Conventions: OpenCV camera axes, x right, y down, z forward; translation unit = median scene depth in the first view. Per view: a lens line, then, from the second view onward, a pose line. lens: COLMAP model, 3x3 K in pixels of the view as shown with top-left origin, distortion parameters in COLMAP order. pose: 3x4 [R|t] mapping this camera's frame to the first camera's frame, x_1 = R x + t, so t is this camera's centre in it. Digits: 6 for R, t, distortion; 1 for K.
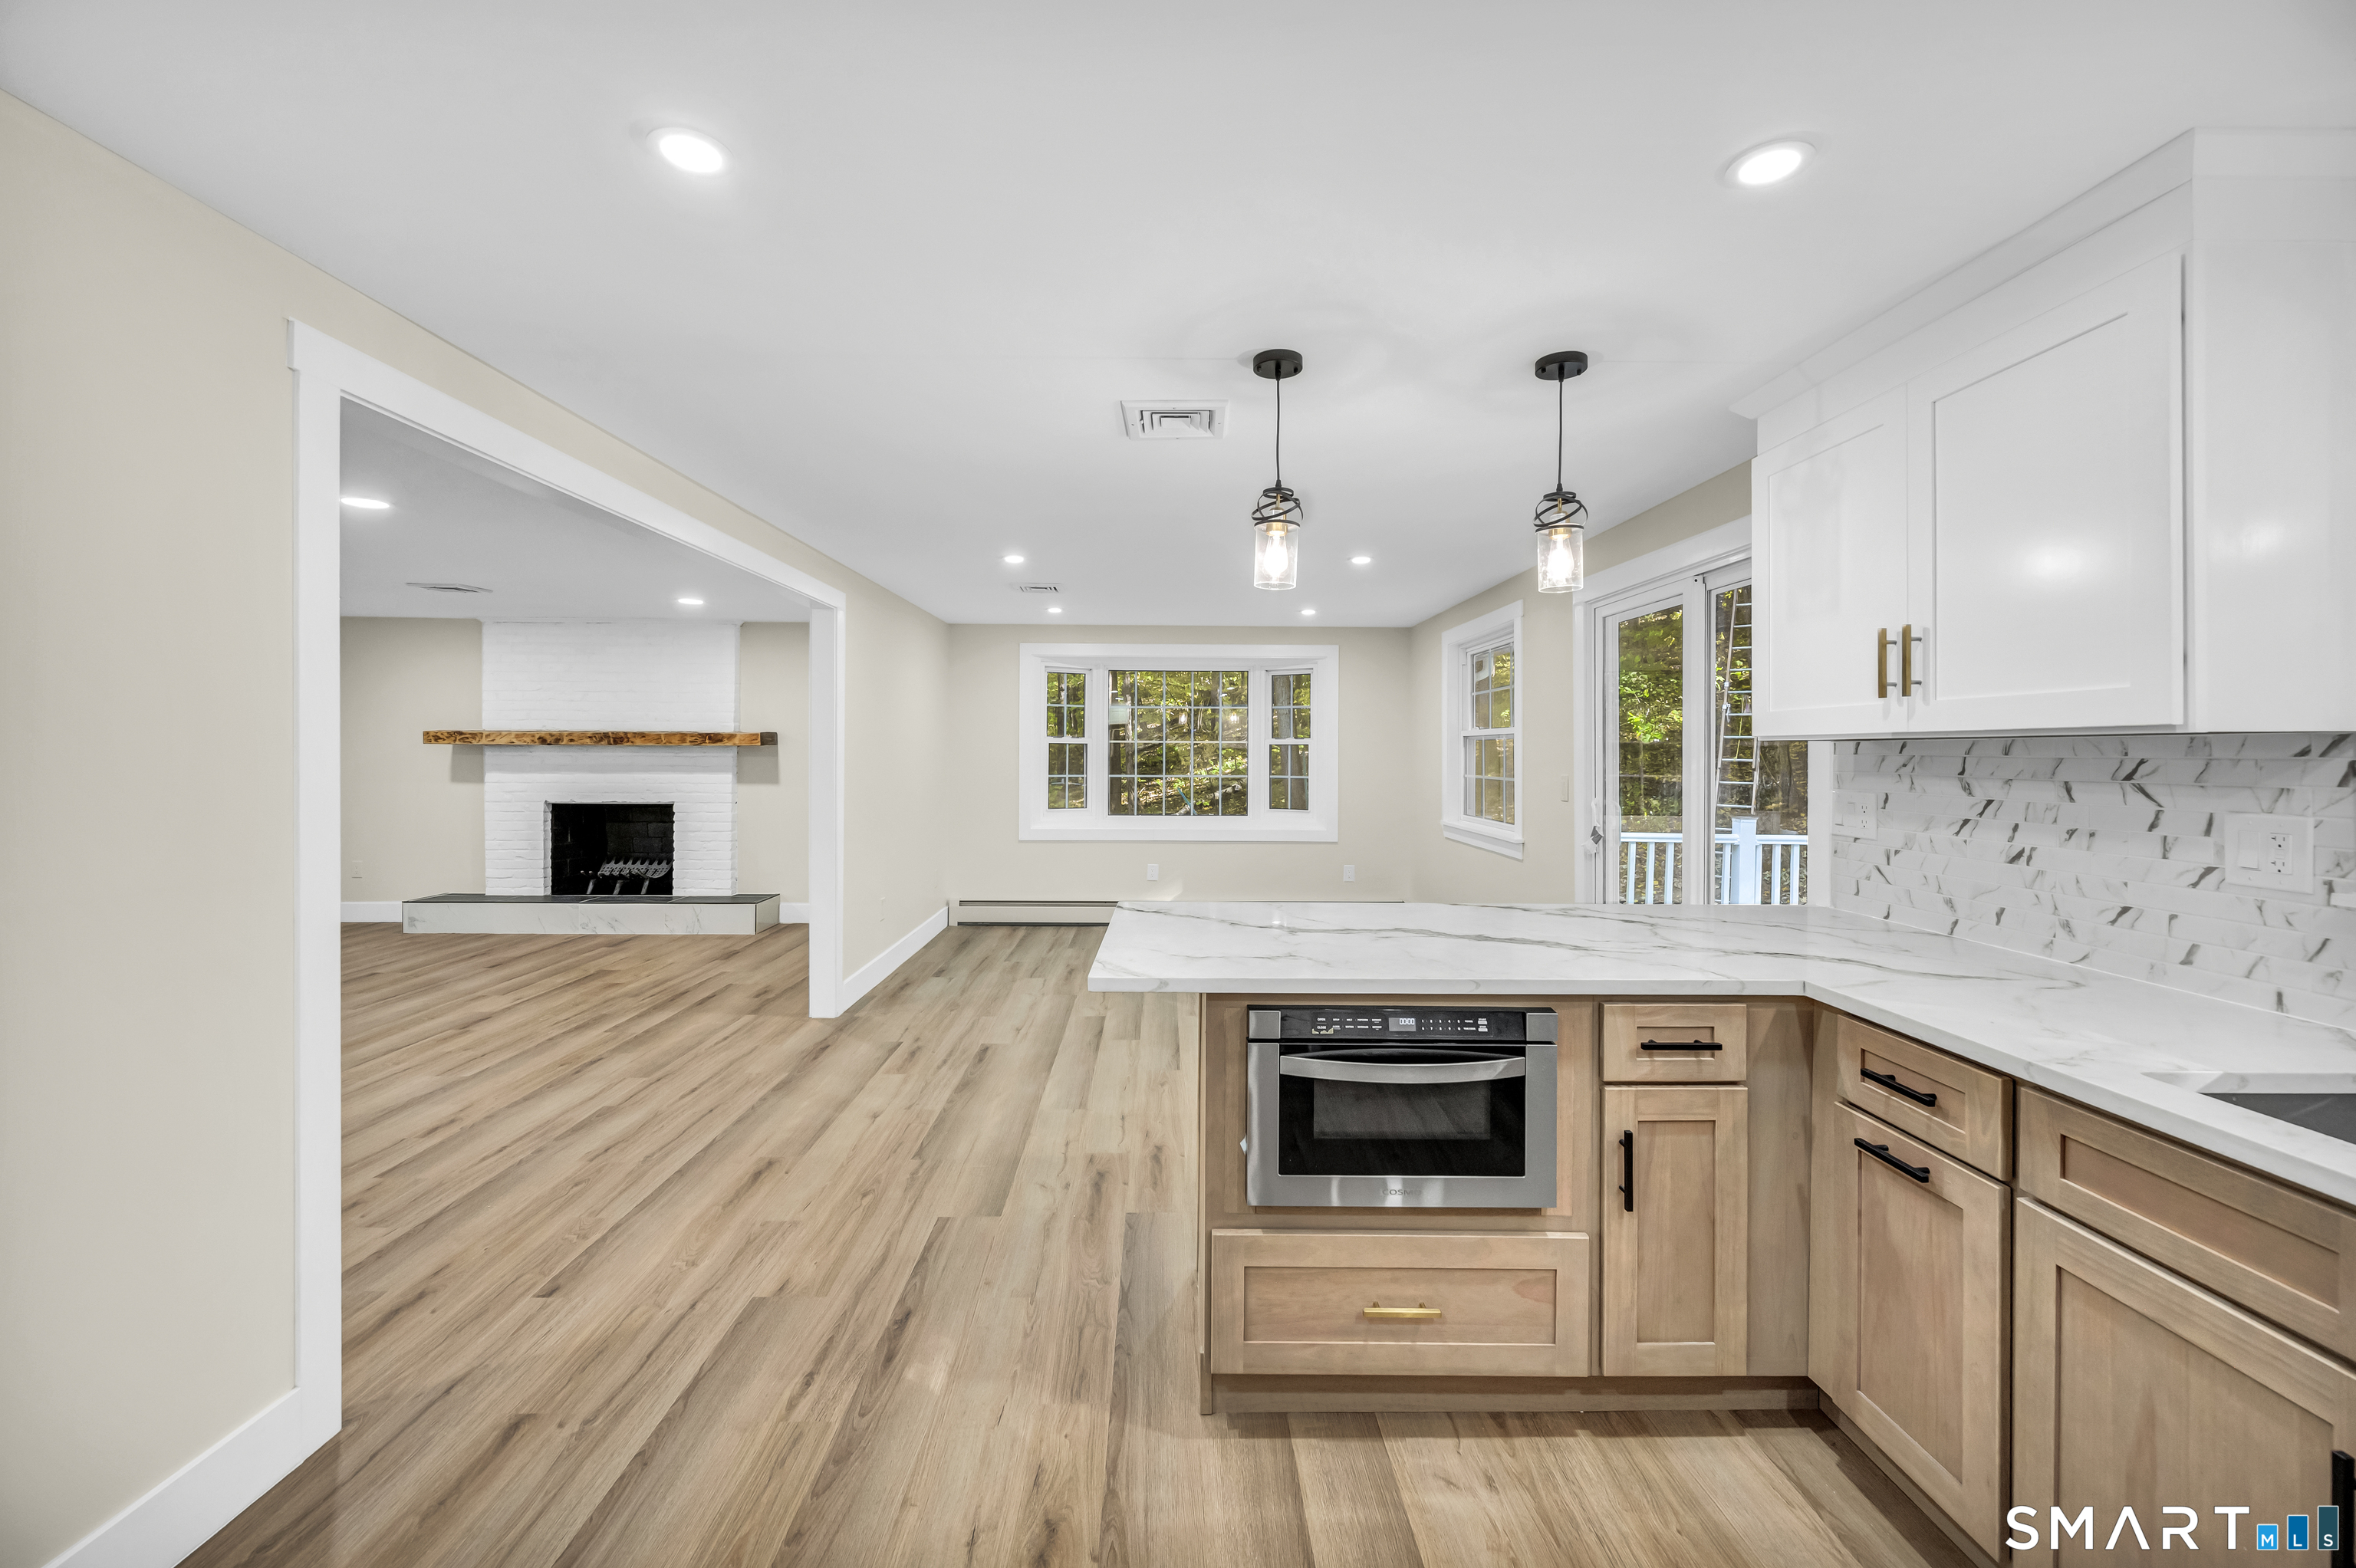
lens RADIAL K [[949.7, 0, 1180.8], [0, 949.7, 749.1], [0, 0, 1]] dist [0.003045, -0.001275]
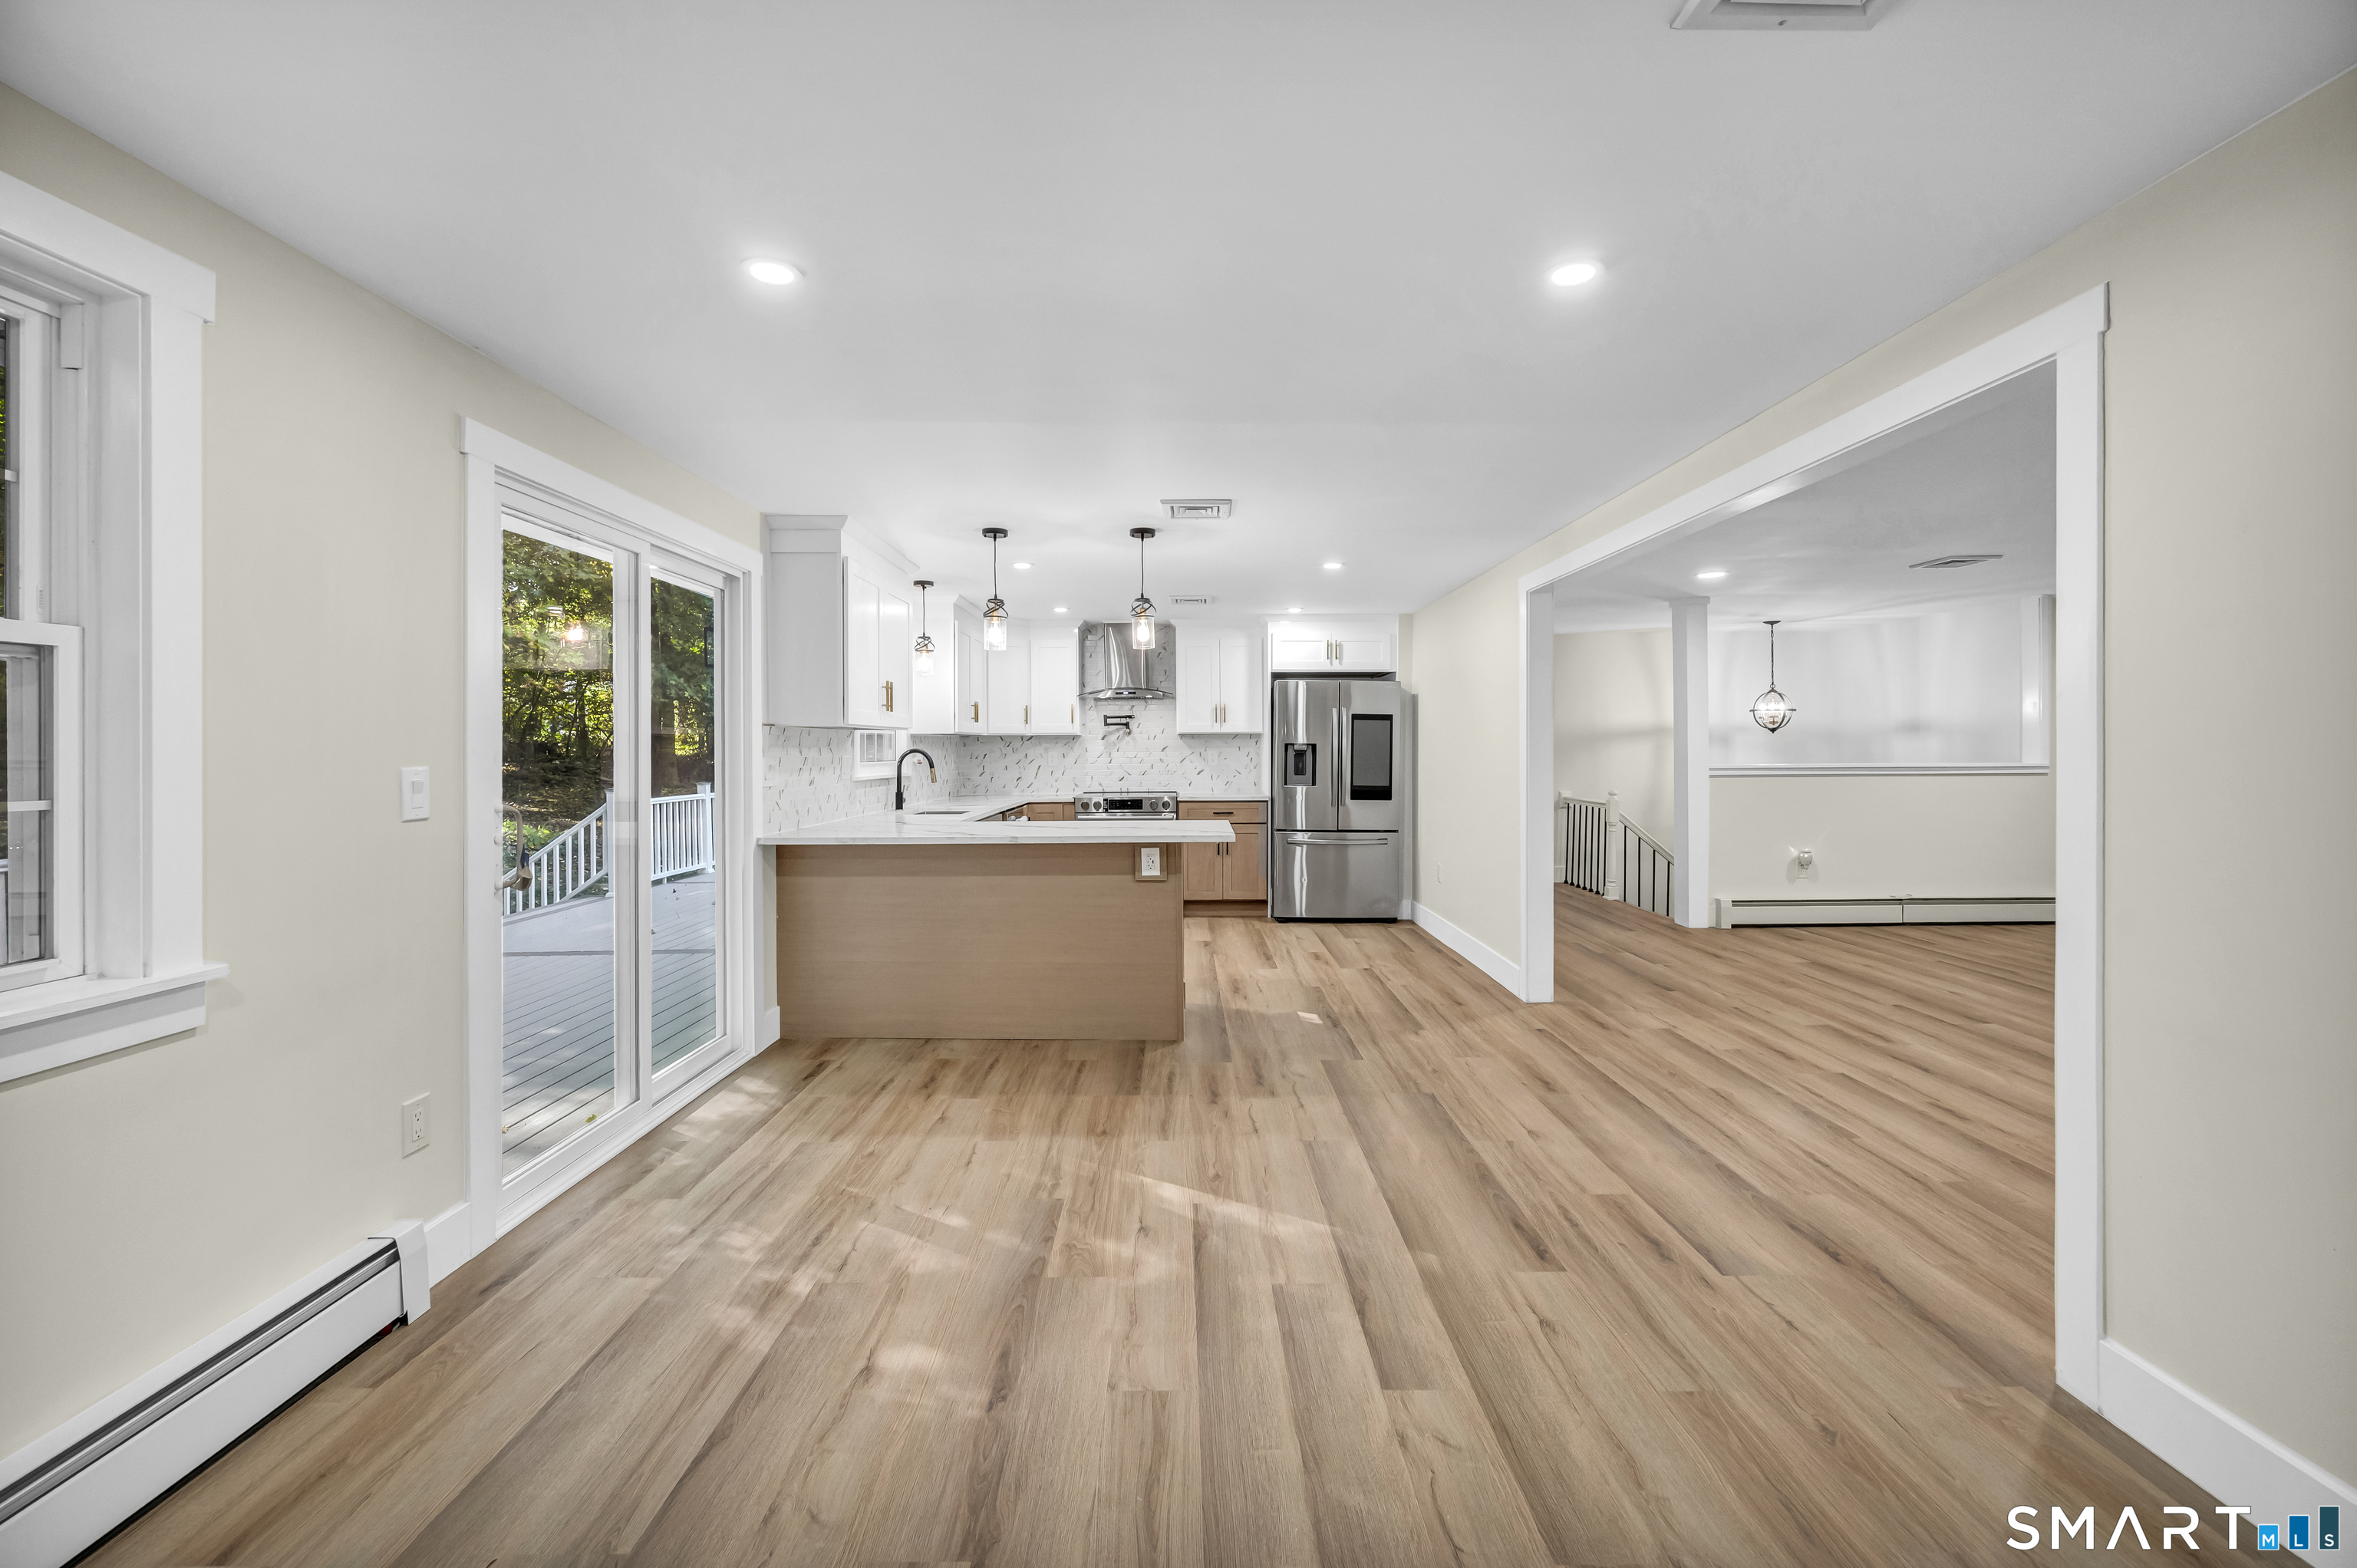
lens RADIAL K [[940.2, 0, 1188.0], [0, 940.2, 768.4], [0, 0, 1]] dist [-0.002650, 0.001617]
pose [[-0.999936, -0.000405, 0.011296, -0.008992], [-0.000201, 0.999837, 0.018030, 0.035752], [-0.011302, 0.018027, -0.999774, 2.589673]]
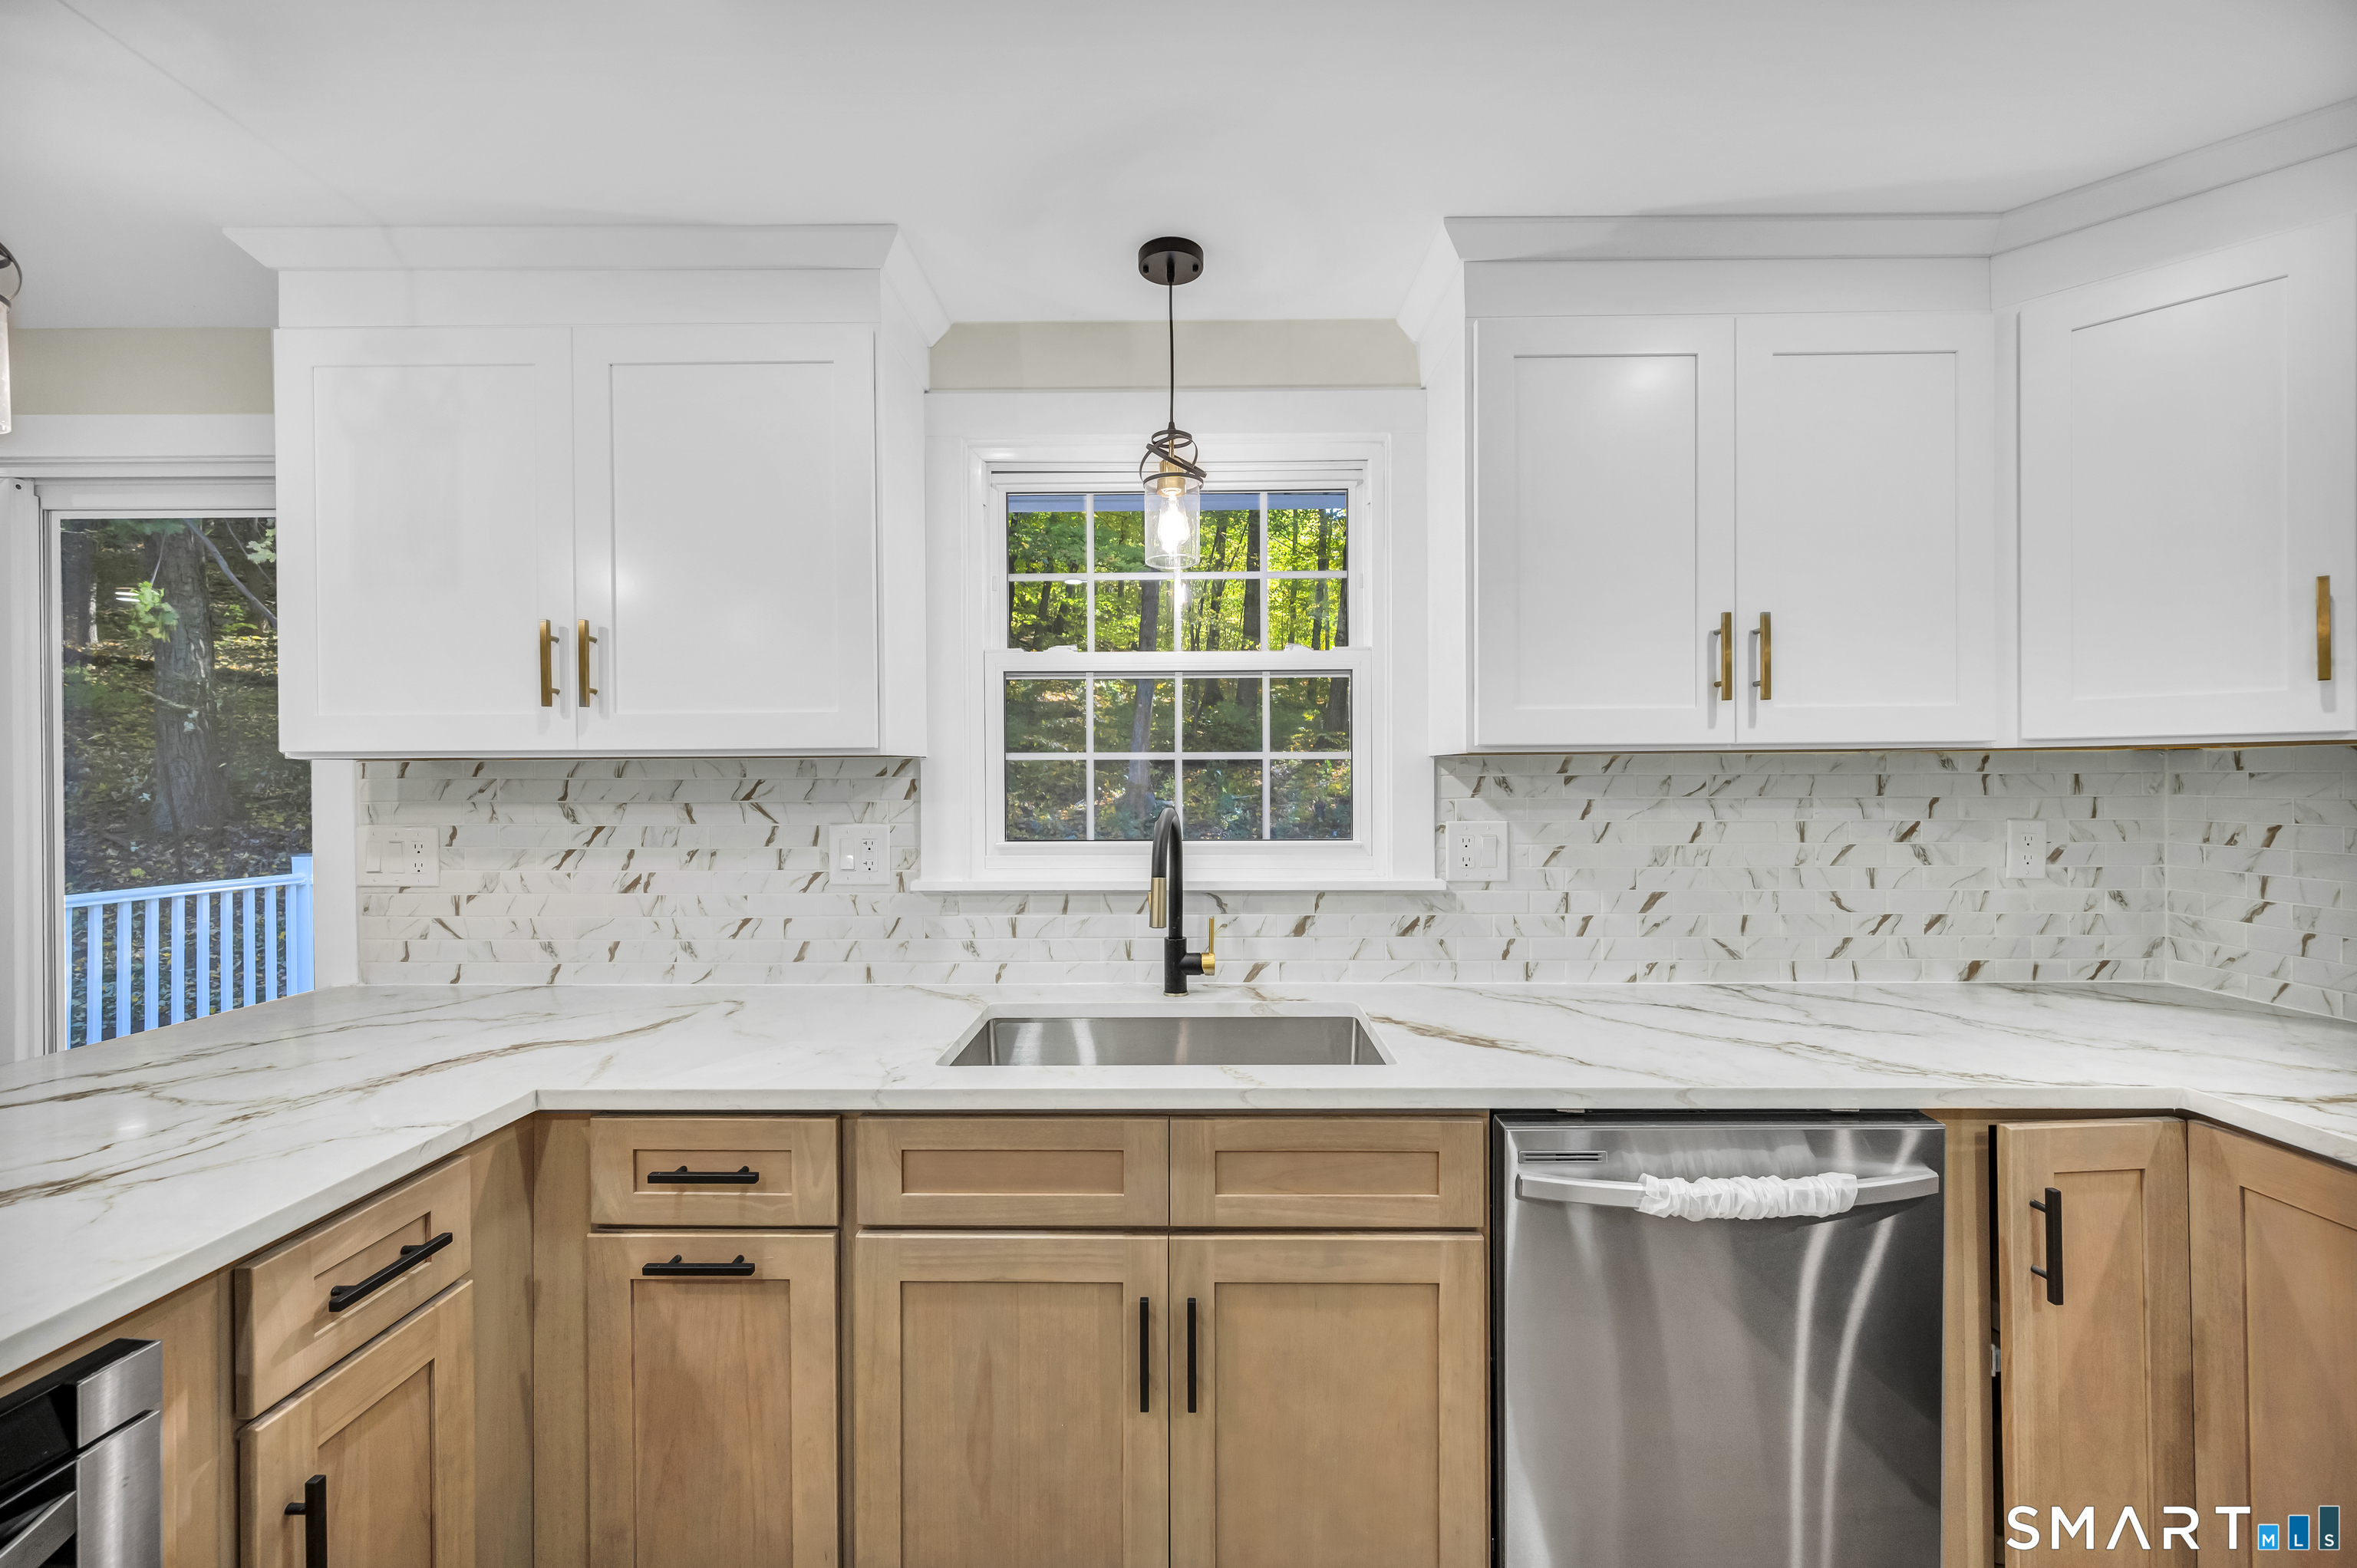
lens RADIAL K [[940.2, 0, 1183.6], [0, 940.2, 779.8], [0, 0, 1]] dist [-0.002650, 0.001617]
pose [[0.026796, -0.008321, 0.999606, -0.032092], [0.002533, 0.999963, 0.008256, 0.001983], [-0.999638, 0.002311, 0.026816, 0.352841]]
